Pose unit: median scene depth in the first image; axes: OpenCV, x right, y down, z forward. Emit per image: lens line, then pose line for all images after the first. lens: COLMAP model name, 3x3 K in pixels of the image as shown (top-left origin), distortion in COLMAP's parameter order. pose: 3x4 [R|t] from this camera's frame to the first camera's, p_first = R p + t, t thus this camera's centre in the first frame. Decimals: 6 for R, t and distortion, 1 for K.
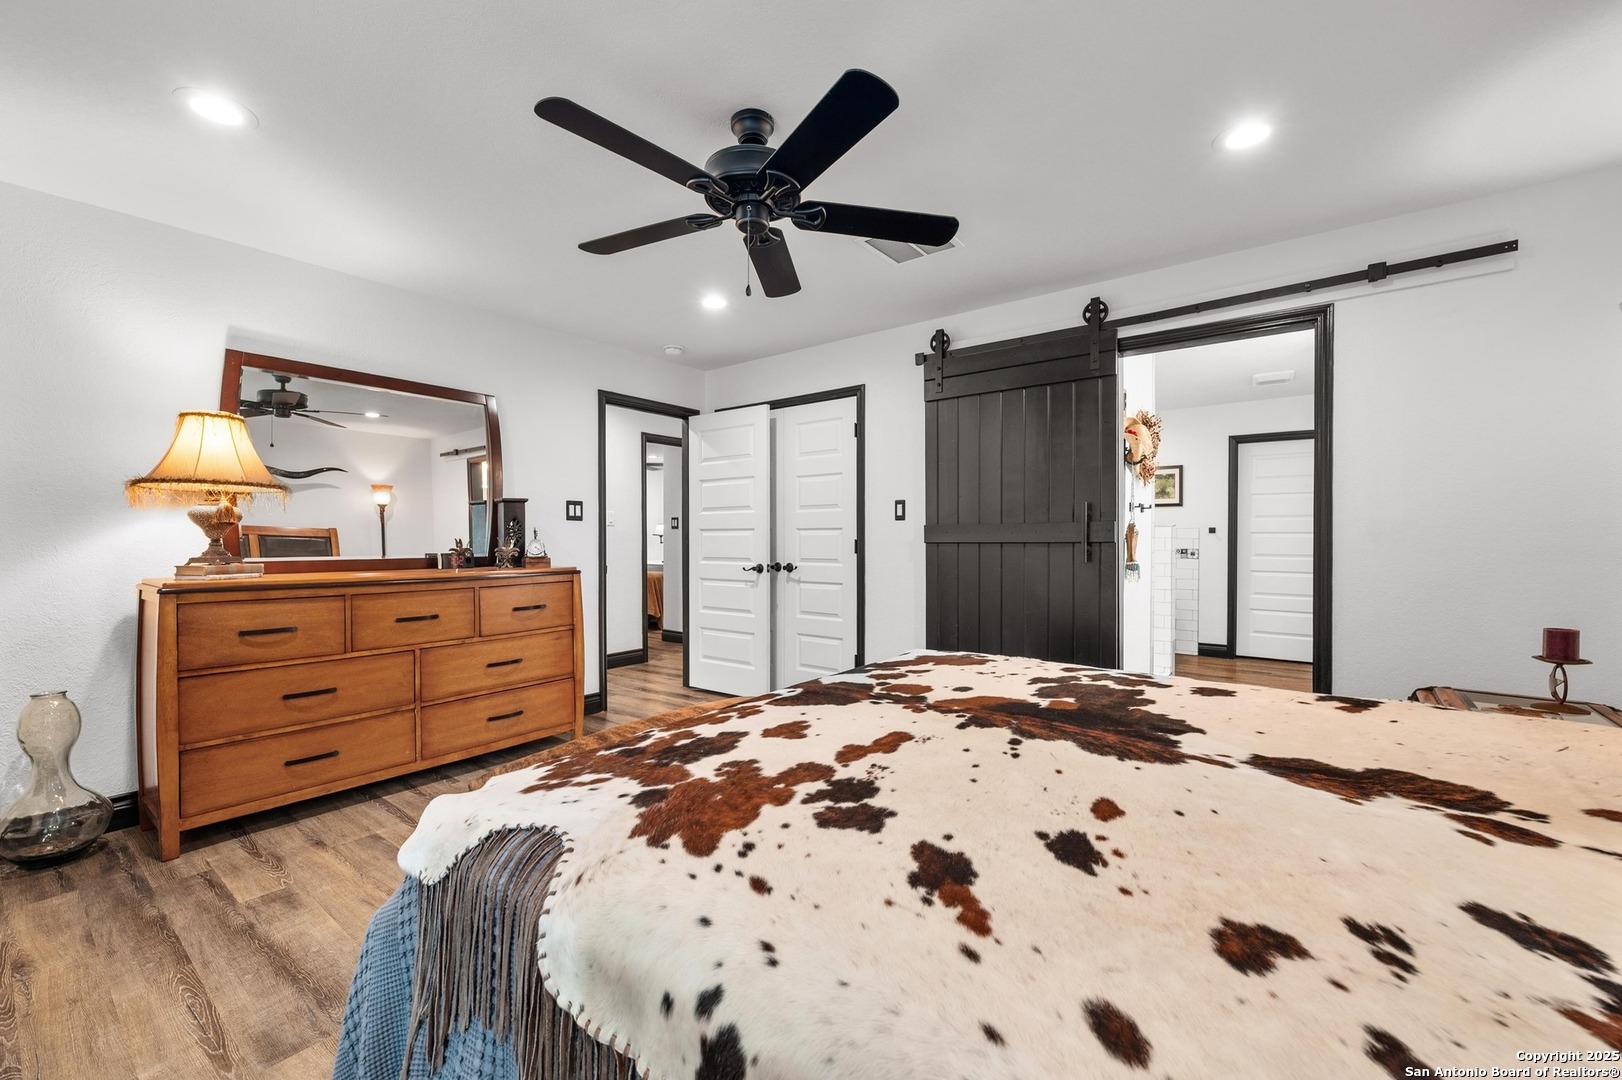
lens RADIAL K [[650.9, 0, 808.4], [0, 650.9, 544.7], [0, 0, 1]] dist [-0.004436, -0.000199]
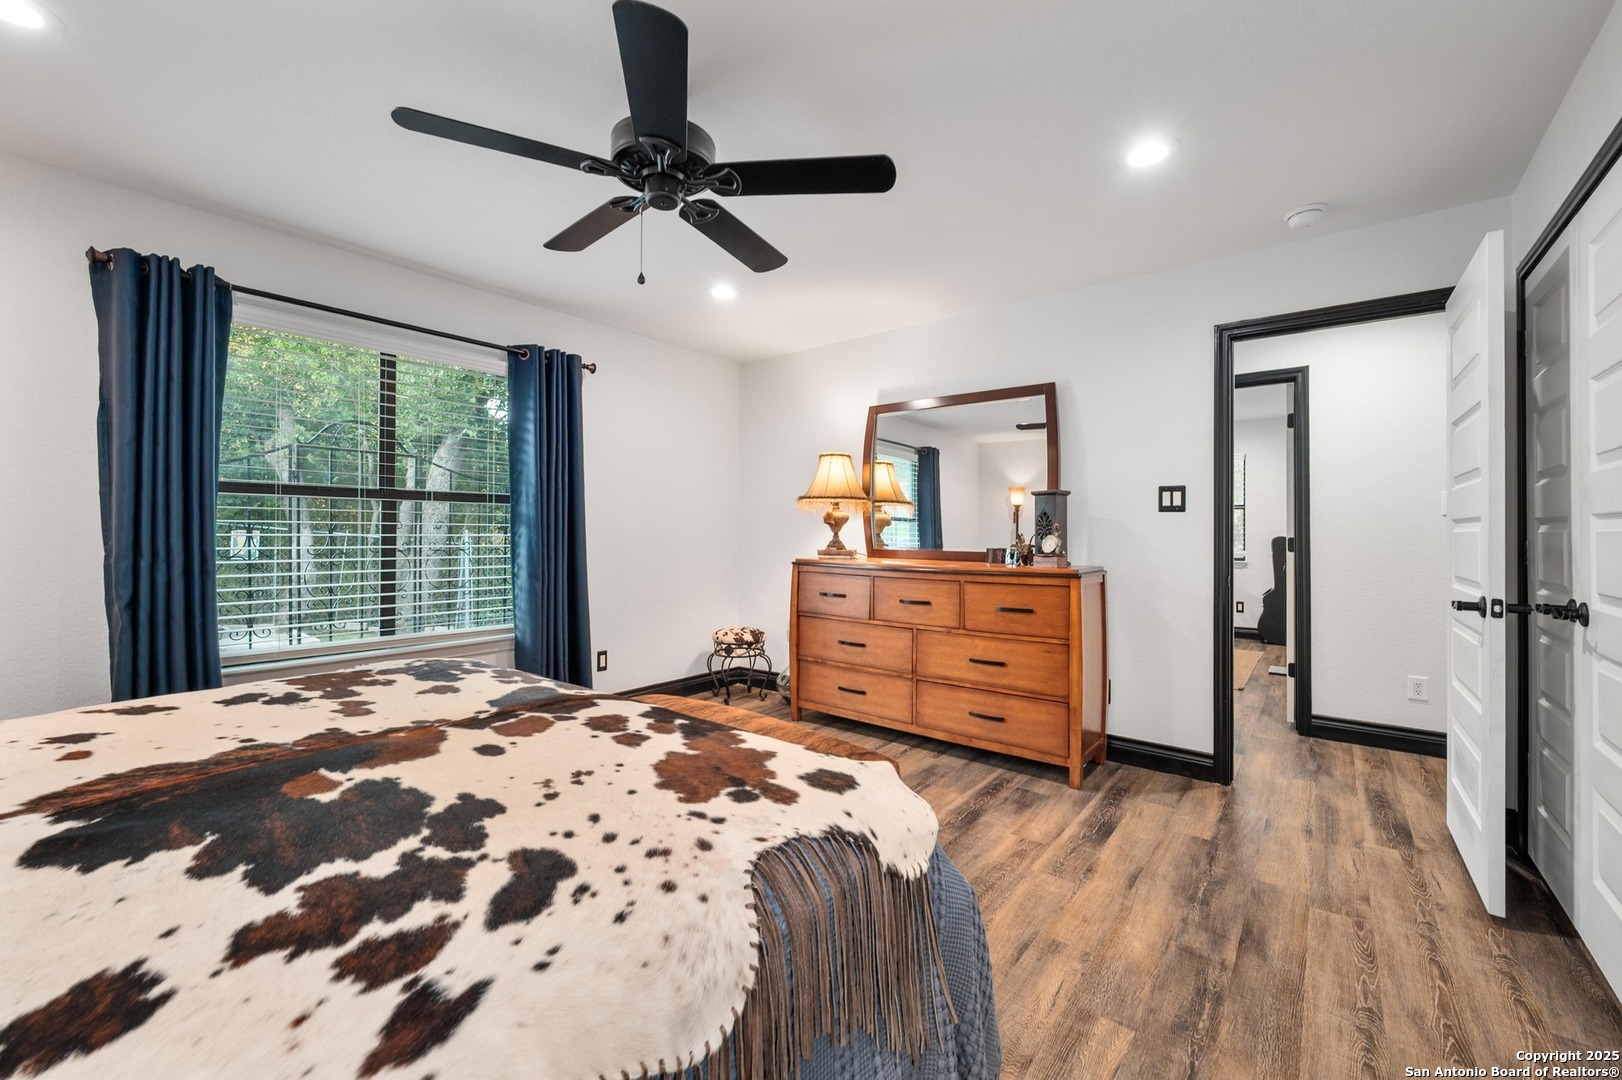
lens RADIAL K [[650.9, 0, 806.0], [0, 650.9, 534.0], [0, 0, 1]] dist [-0.004436, -0.000199]
pose [[-0.018349, 0.005126, -0.999818, 0.482940], [-0.015855, 0.999860, 0.005417, -0.010323], [0.999706, 0.015952, -0.018265, 0.701476]]
